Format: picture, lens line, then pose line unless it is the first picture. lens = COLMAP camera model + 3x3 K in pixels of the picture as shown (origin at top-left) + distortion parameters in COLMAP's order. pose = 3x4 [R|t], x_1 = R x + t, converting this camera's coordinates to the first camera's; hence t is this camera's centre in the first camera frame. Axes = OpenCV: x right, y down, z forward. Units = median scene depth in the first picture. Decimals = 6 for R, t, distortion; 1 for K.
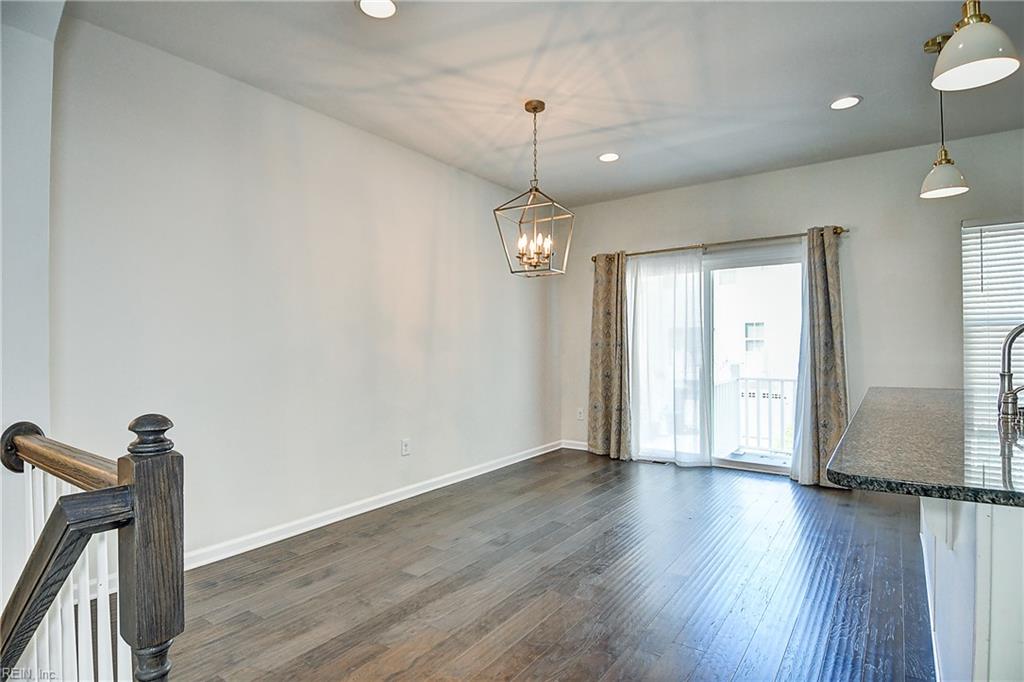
lens RADIAL K [[533.6, 0, 512.0], [0, 533.6, 341.0], [0, 0, 1]] dist [0.047706, -0.049591]
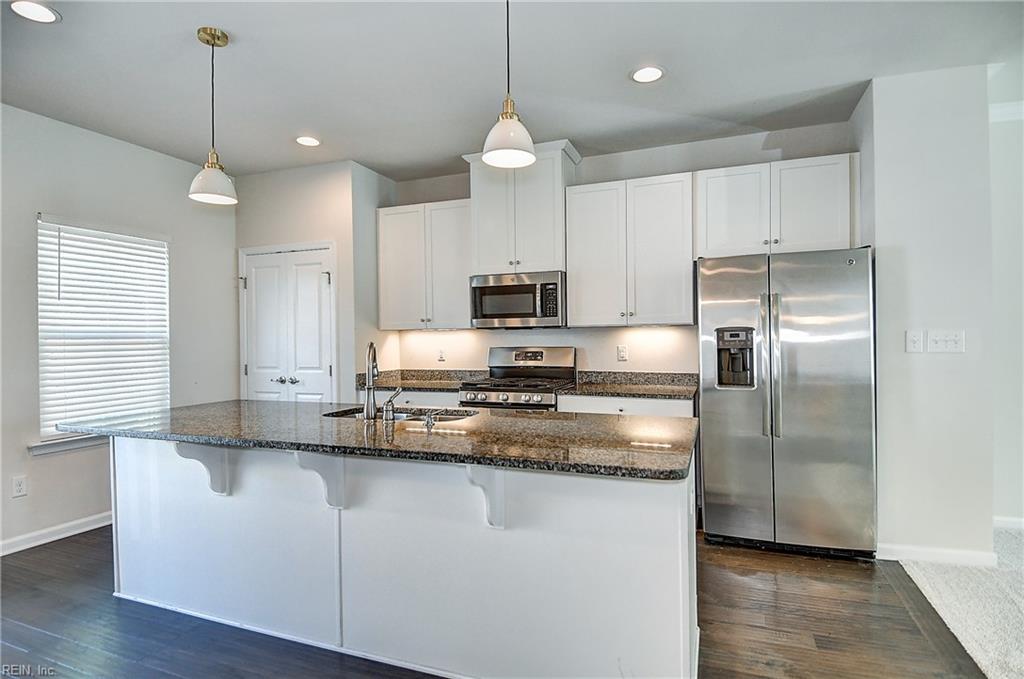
lens RADIAL K [[530.4, 0, 512.0], [0, 530.4, 339.5], [0, 0, 1]] dist [0.051167, -0.057357]
pose [[-0.247773, 0.013431, 0.968725, -0.135530], [0.003639, 0.999910, -0.012933, -0.011711], [-0.968811, 0.000321, -0.247800, 0.450810]]
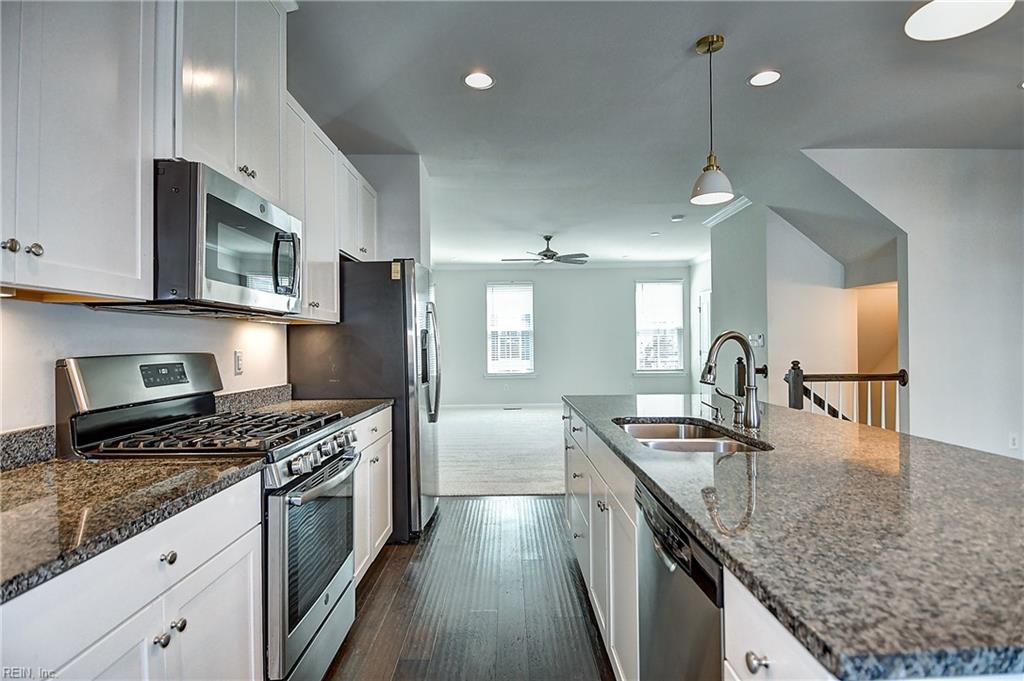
lens RADIAL K [[530.4, 0, 512.0], [0, 530.4, 340.5], [0, 0, 1]] dist [0.051167, -0.057357]
pose [[-0.812973, 0.014386, -0.582124, 0.822200], [0.024472, 0.999656, -0.009471, -0.010022], [0.581787, -0.021946, -0.813045, 0.692921]]
